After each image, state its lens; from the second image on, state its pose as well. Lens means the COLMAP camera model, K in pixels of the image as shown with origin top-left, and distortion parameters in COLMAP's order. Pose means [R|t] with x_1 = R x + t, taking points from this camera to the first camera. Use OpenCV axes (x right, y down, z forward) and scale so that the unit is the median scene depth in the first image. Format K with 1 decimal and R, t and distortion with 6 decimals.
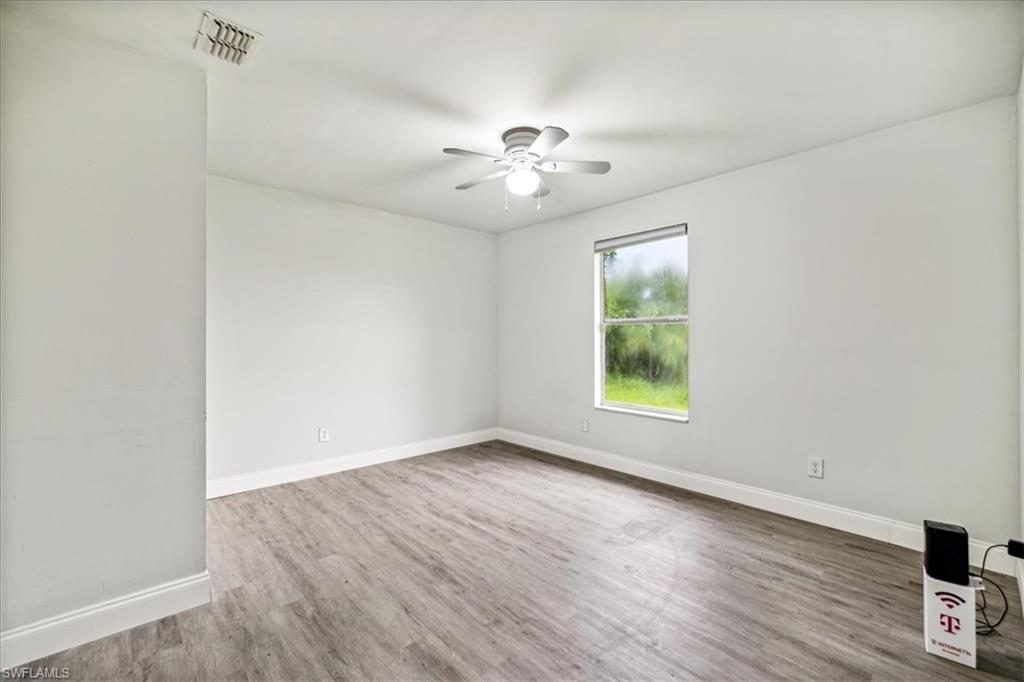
lens RADIAL K [[435.2, 0, 512.6], [0, 435.2, 333.3], [0, 0, 1]] dist [0.000172, -0.001230]
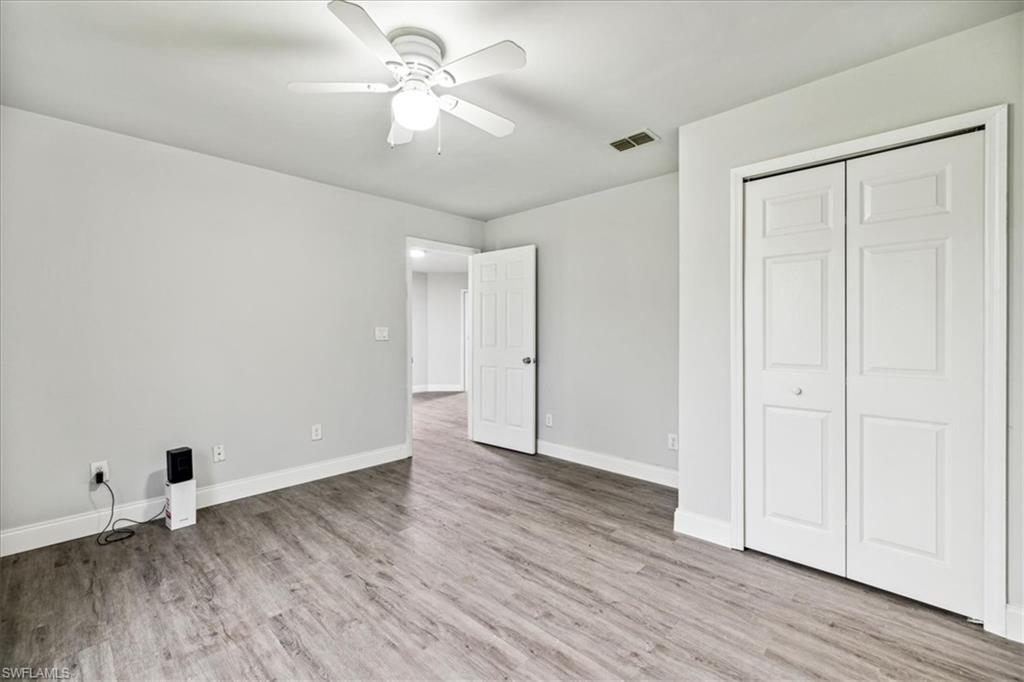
lens RADIAL K [[435.2, 0, 511.6], [0, 435.2, 336.9], [0, 0, 1]] dist [0.000172, -0.001230]
pose [[-0.997873, 0.003408, -0.065105, -0.095850], [0.003526, 0.999992, -0.001694, 0.024197], [0.065098, -0.001920, -0.997877, 1.936507]]
